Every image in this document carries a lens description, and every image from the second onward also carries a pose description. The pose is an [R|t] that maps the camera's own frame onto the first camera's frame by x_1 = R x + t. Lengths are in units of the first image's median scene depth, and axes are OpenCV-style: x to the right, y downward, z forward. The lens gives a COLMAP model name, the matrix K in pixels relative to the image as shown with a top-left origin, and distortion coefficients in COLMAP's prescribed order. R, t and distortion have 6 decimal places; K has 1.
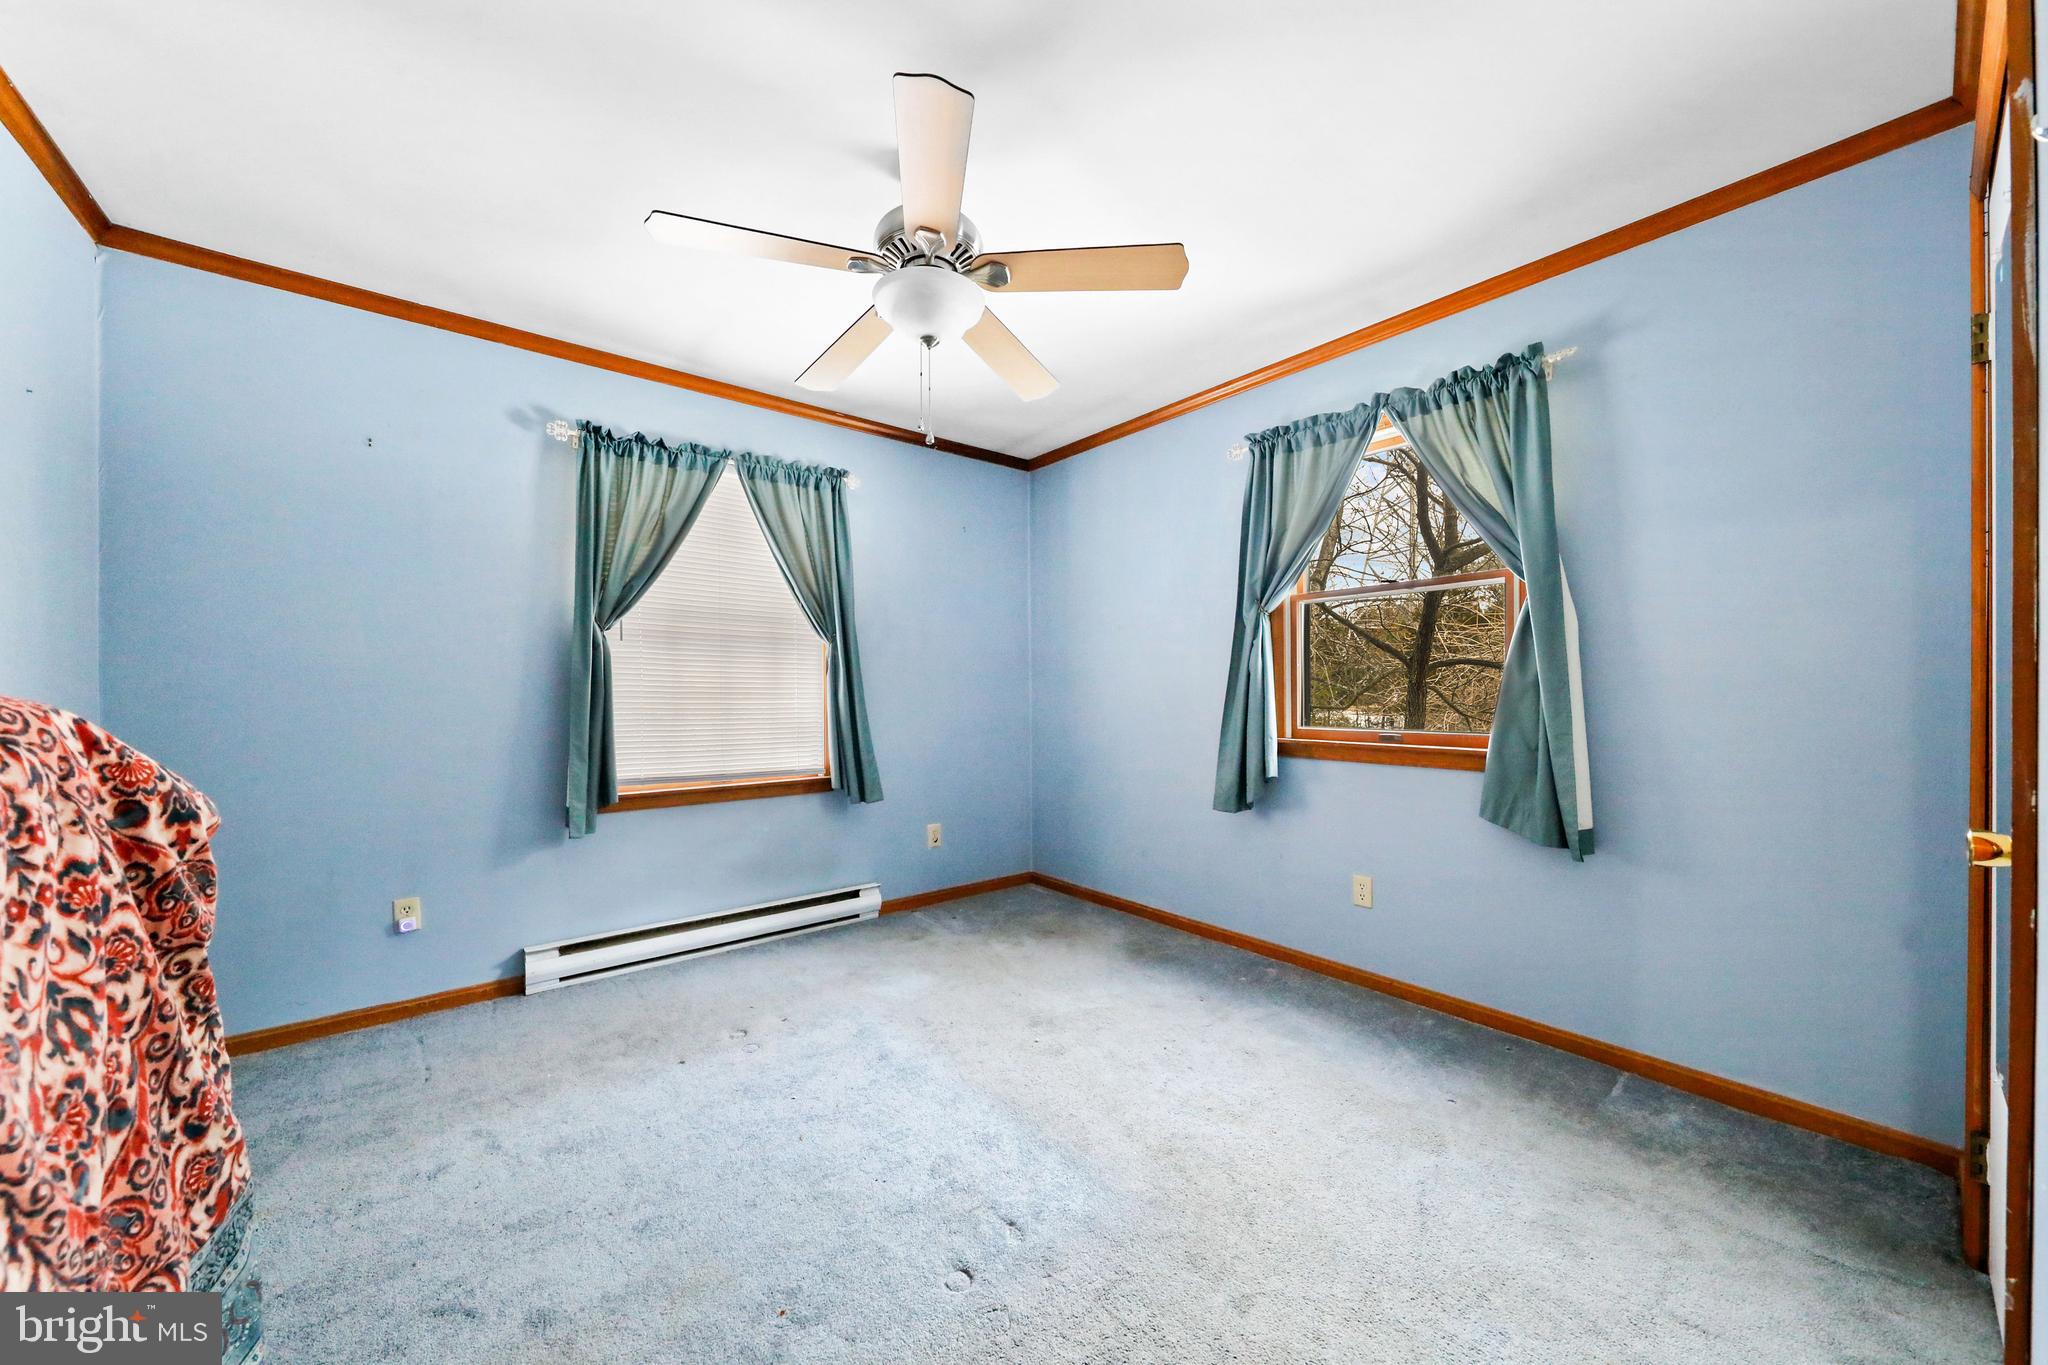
lens RADIAL K [[724.0, 0, 1024.0], [0, 724.0, 682.5], [0, 0, 1]] dist [-0.000222, -0.000069]
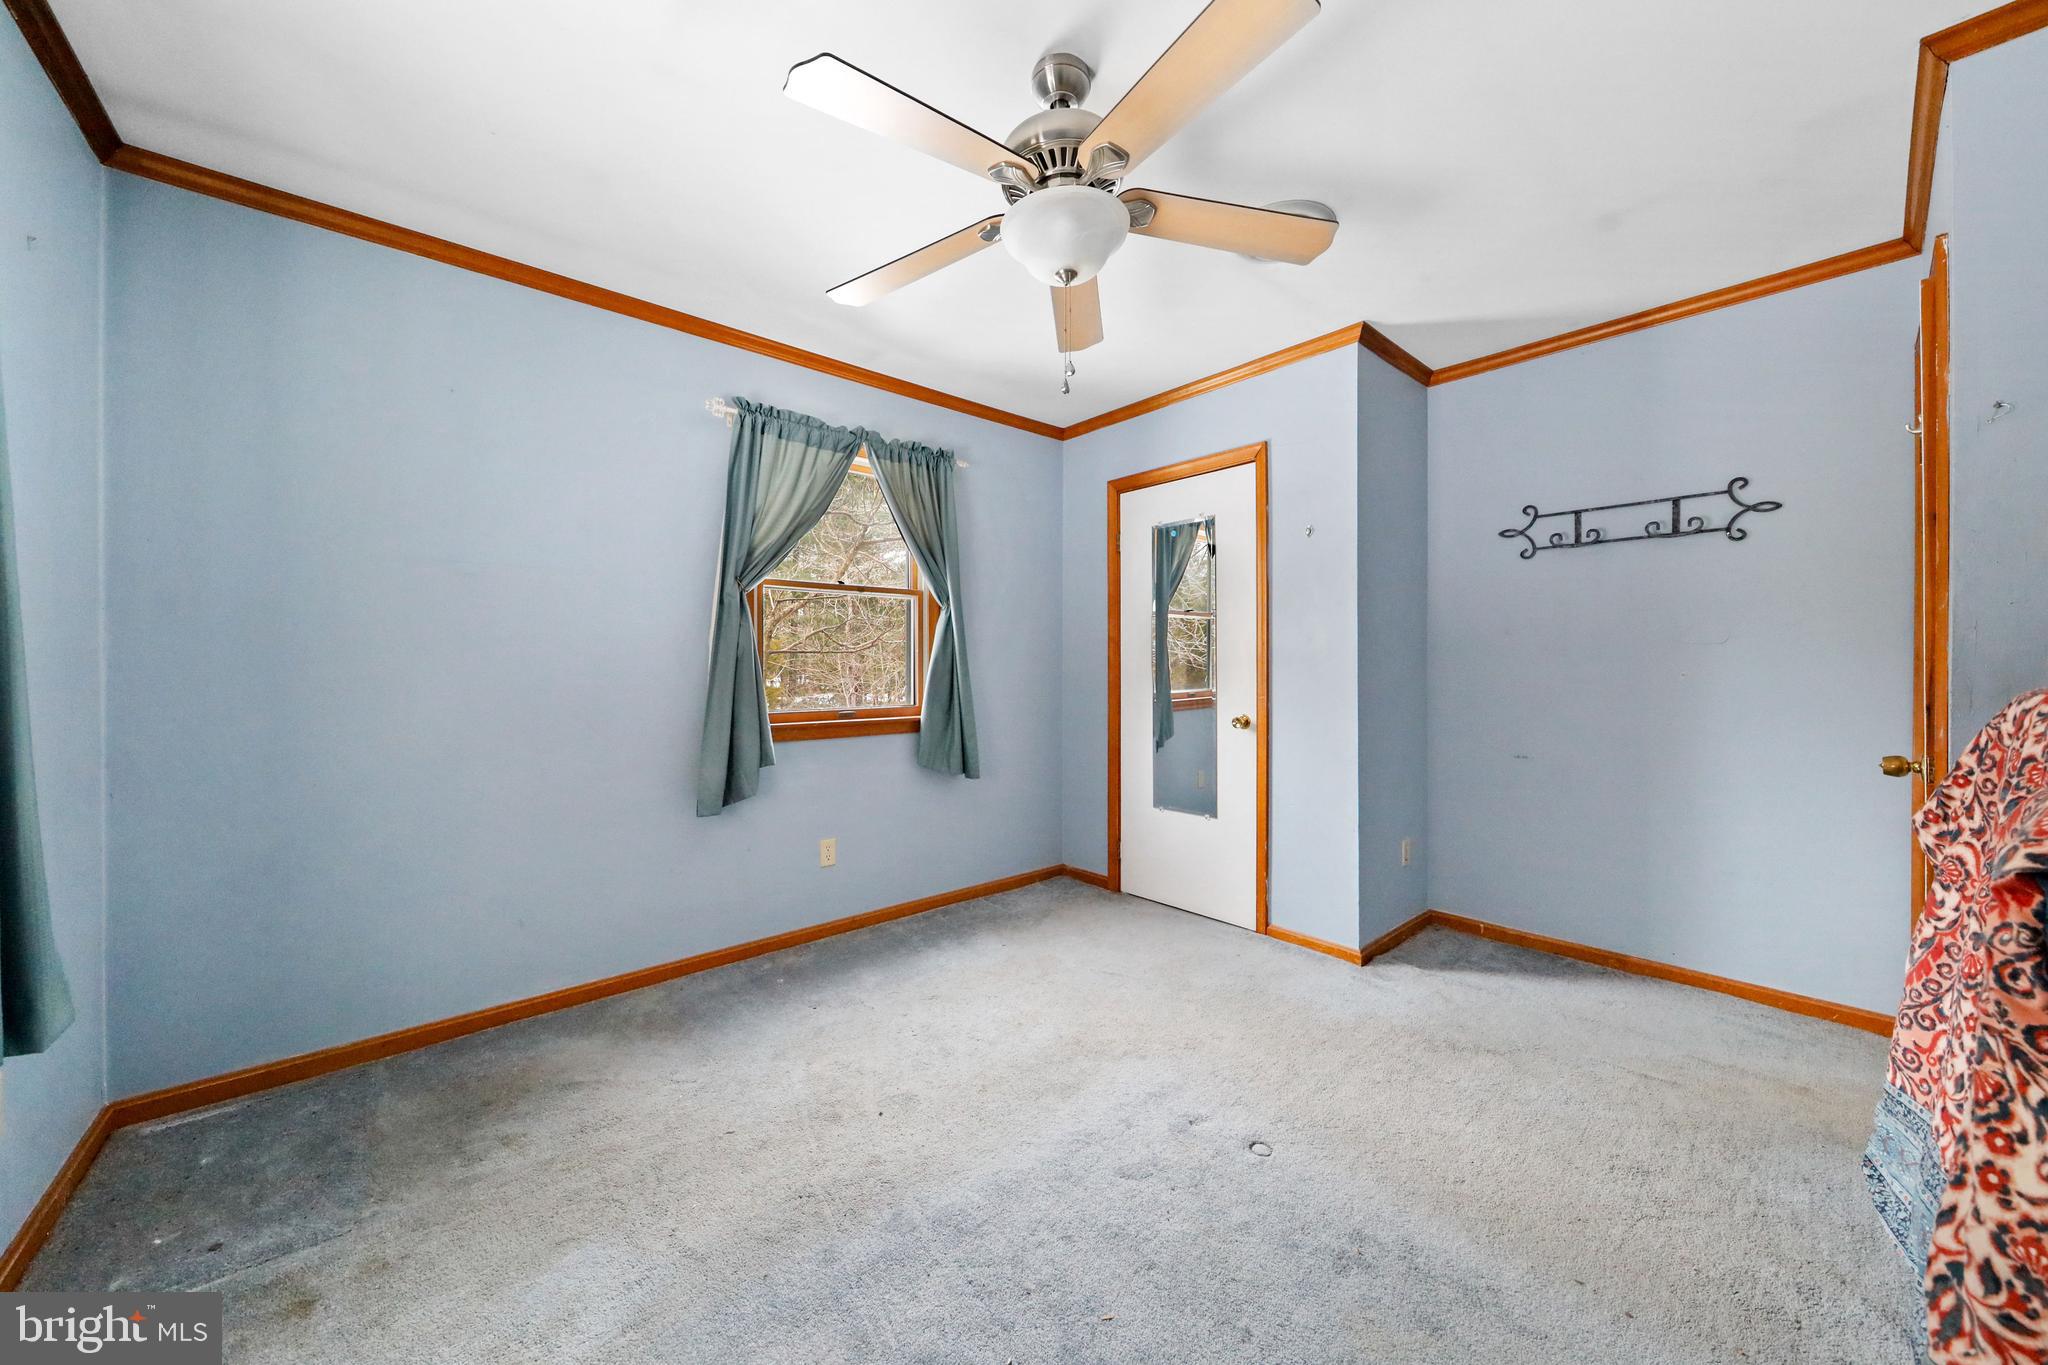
lens RADIAL K [[720.1, 0, 1020.8], [0, 720.1, 676.2], [0, 0, 1]] dist [-0.000360, -0.000248]
pose [[-0.039352, -0.003740, 0.999218, -0.675529], [-0.007719, 0.999964, 0.003438, 0.004541], [-0.999196, -0.007578, -0.039380, 0.748205]]
